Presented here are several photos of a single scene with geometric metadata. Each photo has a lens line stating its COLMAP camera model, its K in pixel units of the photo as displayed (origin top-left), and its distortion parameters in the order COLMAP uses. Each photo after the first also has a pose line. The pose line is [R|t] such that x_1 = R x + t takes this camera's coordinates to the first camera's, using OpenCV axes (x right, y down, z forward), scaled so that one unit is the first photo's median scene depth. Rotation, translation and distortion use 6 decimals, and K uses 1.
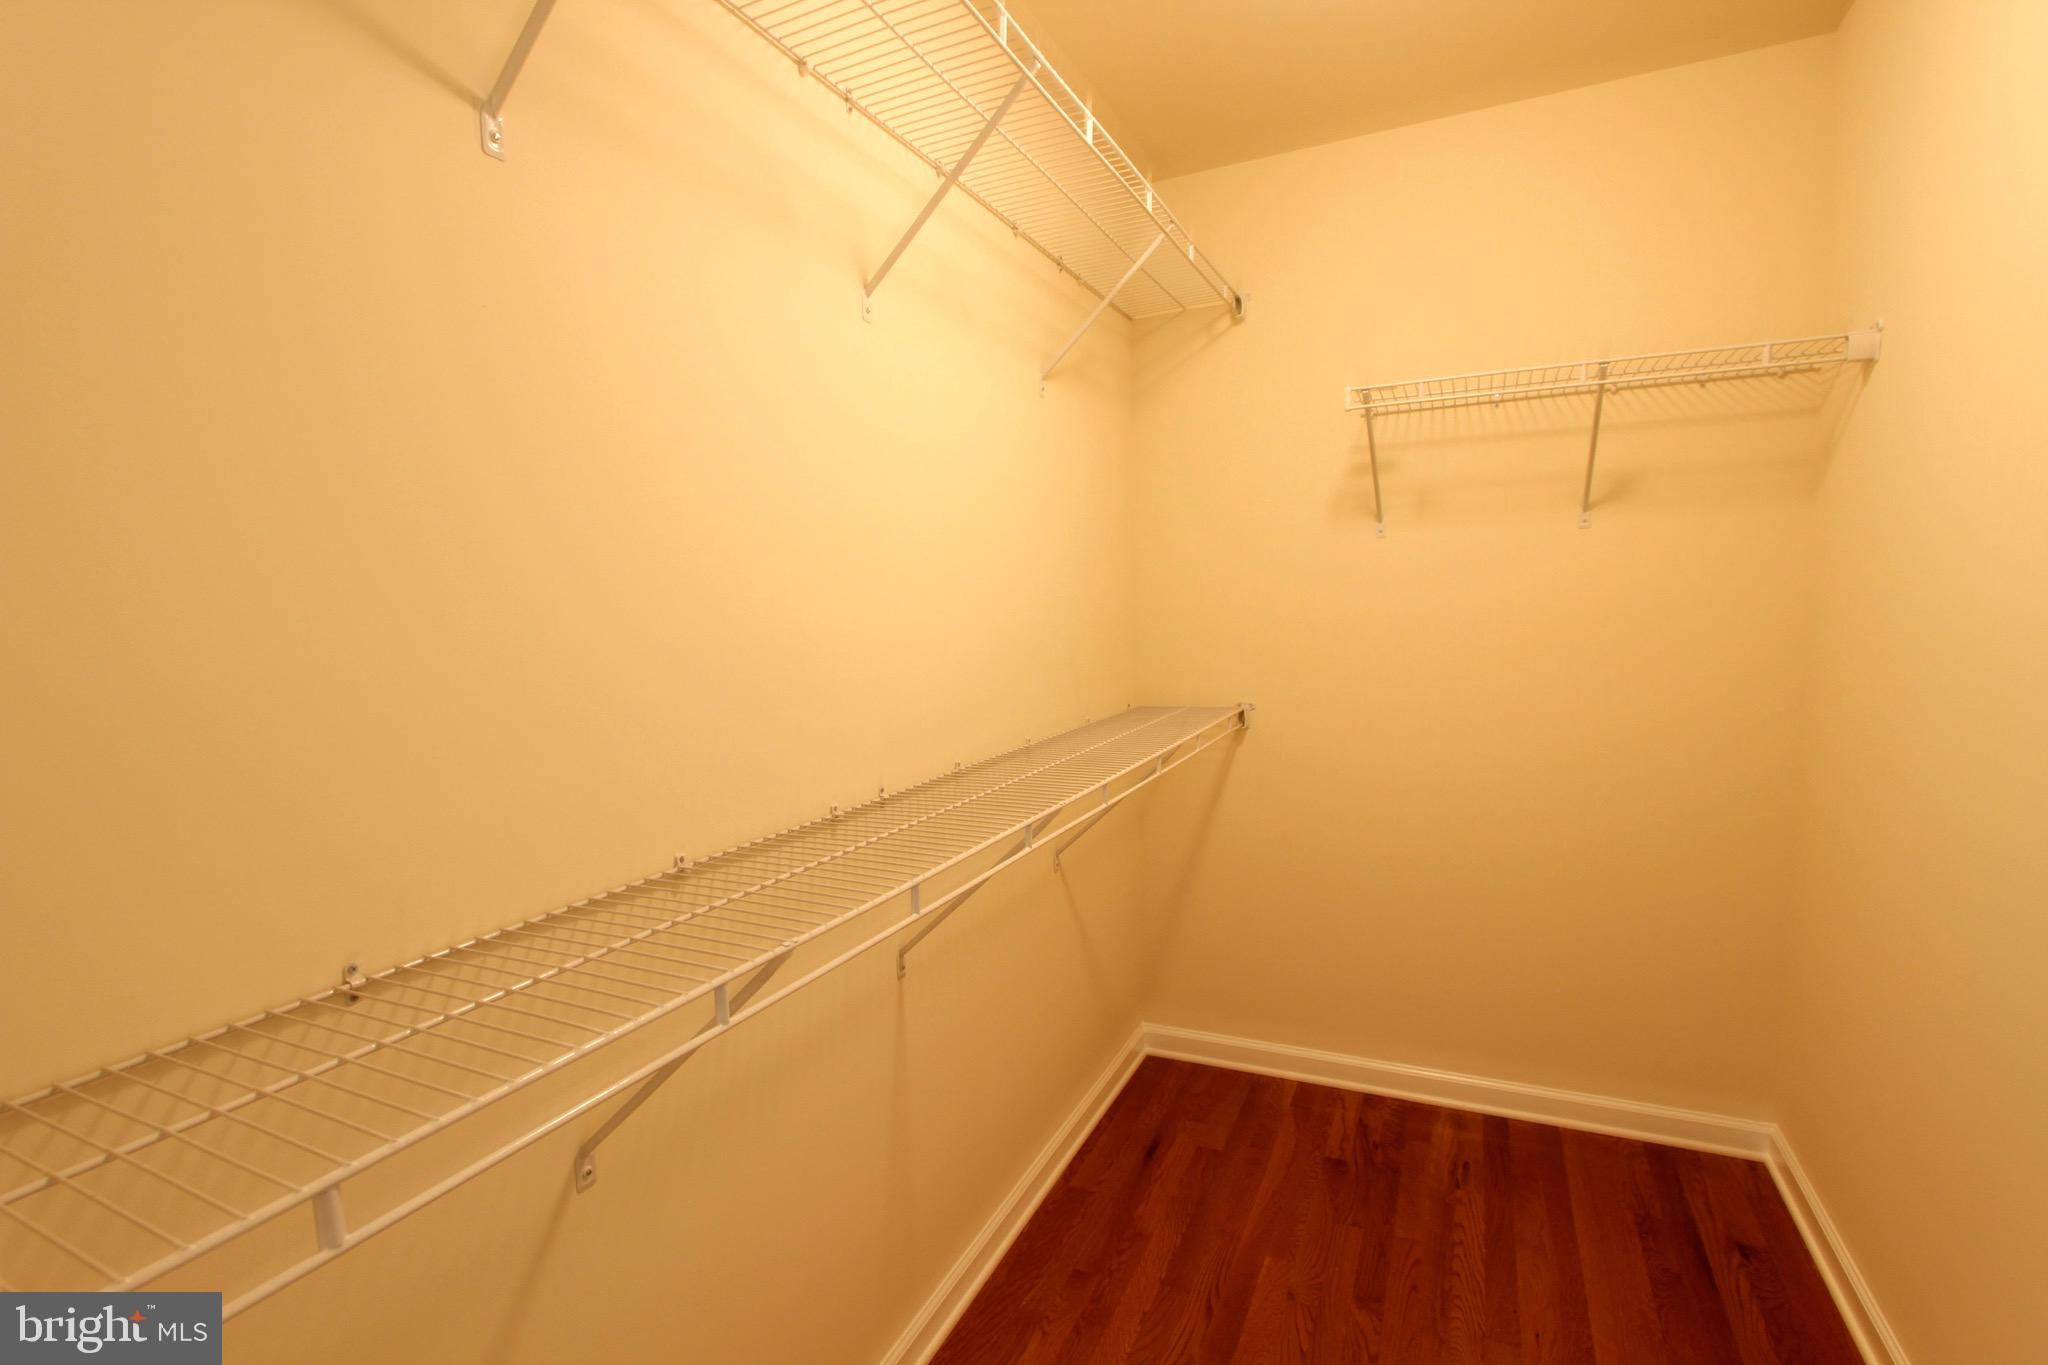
lens RADIAL K [[949.0, 0, 1024.3], [0, 949.0, 700.1], [0, 0, 1]] dist [-0.012620, 0.000490]
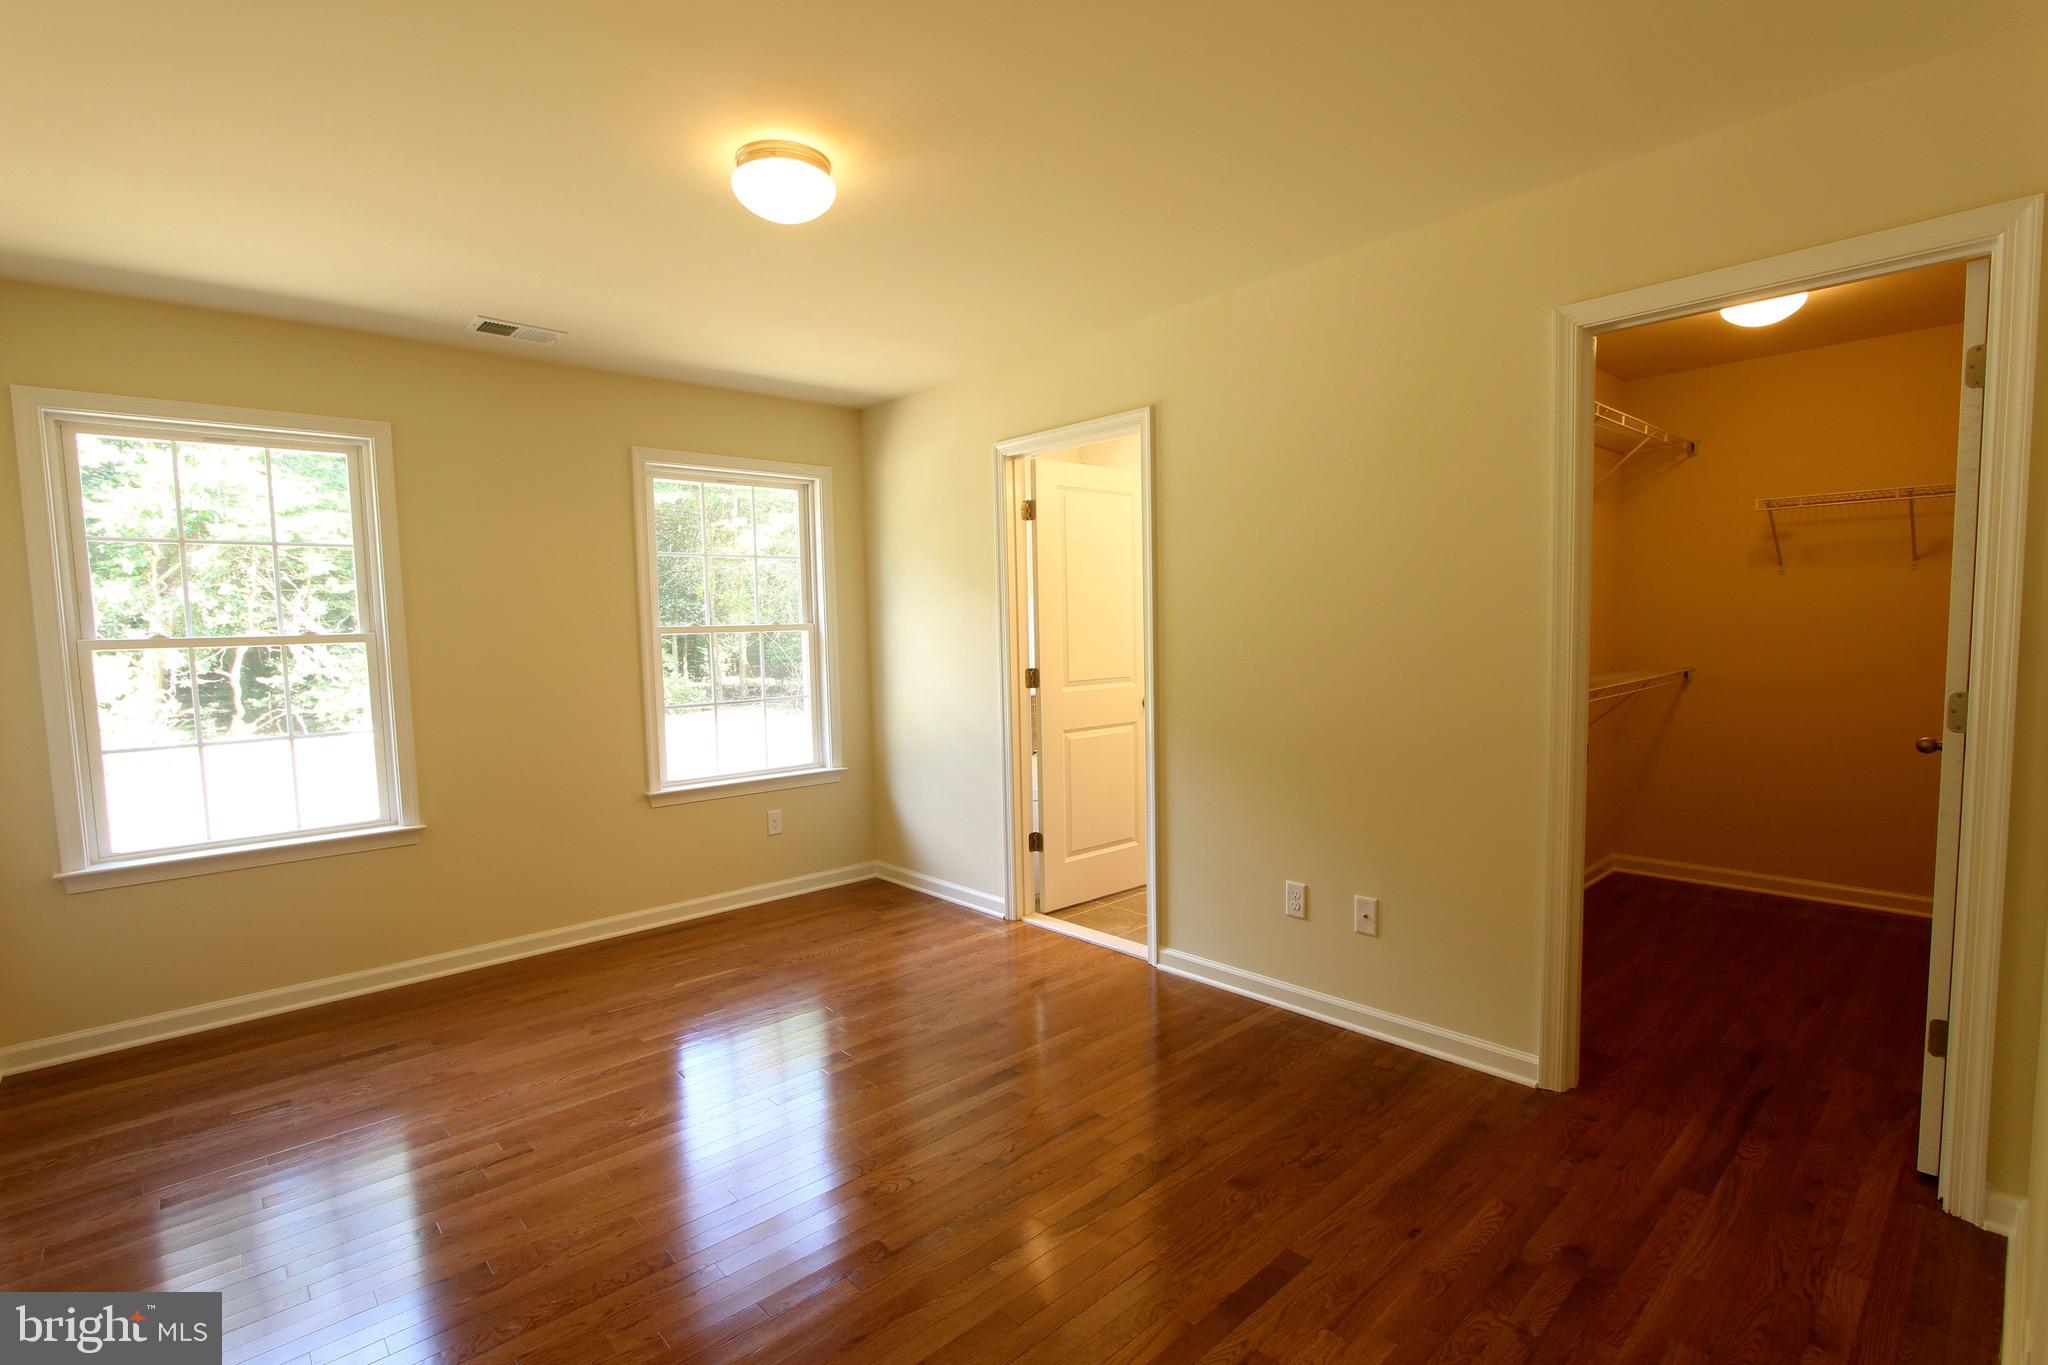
lens RADIAL K [[949.0, 0, 1024.3], [0, 949.0, 700.1], [0, 0, 1]] dist [-0.012620, 0.000490]
pose [[0.925642, 0.038620, -0.376425, -0.269165], [-0.043966, 0.999017, -0.005618, 0.138150], [0.375838, 0.021750, 0.926430, -1.180247]]
